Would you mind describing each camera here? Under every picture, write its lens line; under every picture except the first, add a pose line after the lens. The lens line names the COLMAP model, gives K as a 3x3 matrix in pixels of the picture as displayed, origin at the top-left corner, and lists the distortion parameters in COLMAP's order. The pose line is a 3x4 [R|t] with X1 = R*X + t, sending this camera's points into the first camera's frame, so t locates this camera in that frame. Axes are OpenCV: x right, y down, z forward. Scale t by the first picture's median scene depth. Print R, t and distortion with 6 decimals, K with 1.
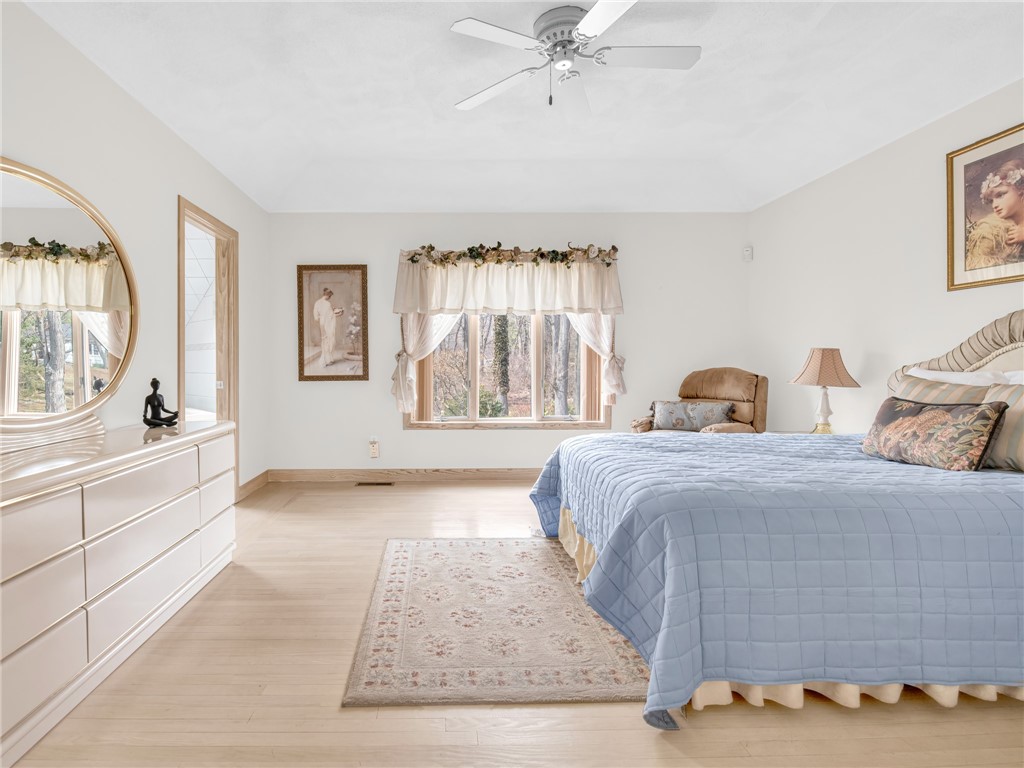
lens RADIAL K [[562.6, 0, 511.6], [0, 562.6, 381.4], [0, 0, 1]] dist [-0.007293, -0.004919]
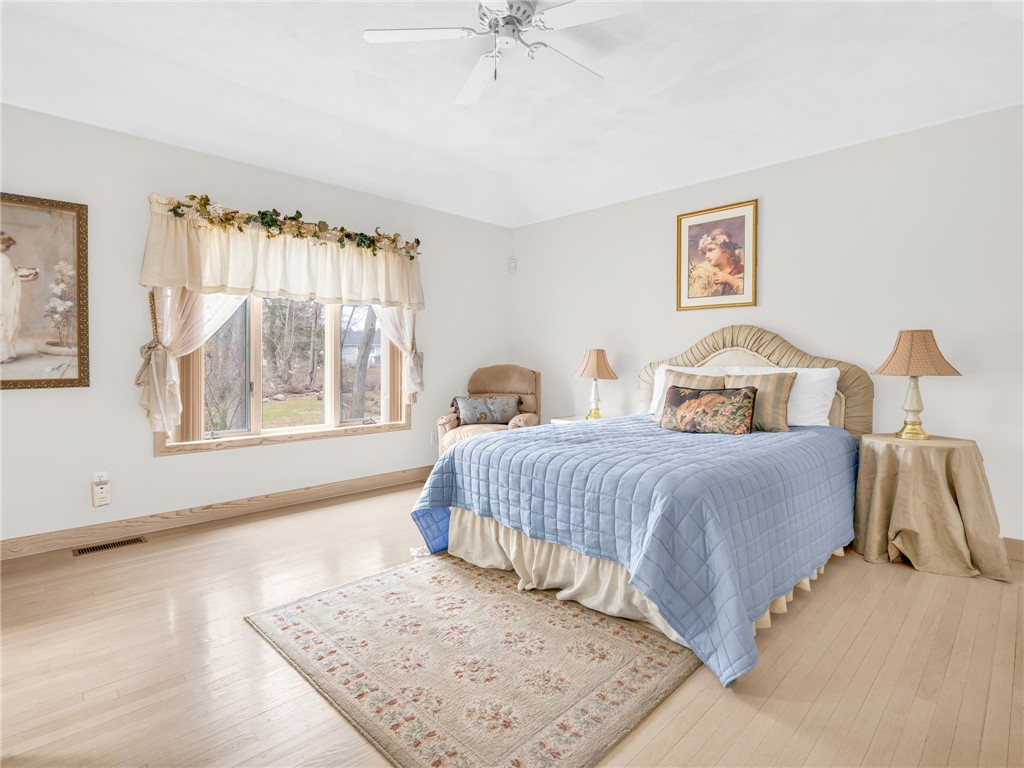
lens RADIAL K [[526.4, 0, 512.8], [0, 526.4, 374.5], [0, 0, 1]] dist [-0.000929, -0.004371]
pose [[0.708537, -0.017657, 0.705453, -0.344048], [0.019444, 0.999796, 0.005495, -0.009814], [-0.705406, 0.009823, 0.708736, 0.244990]]
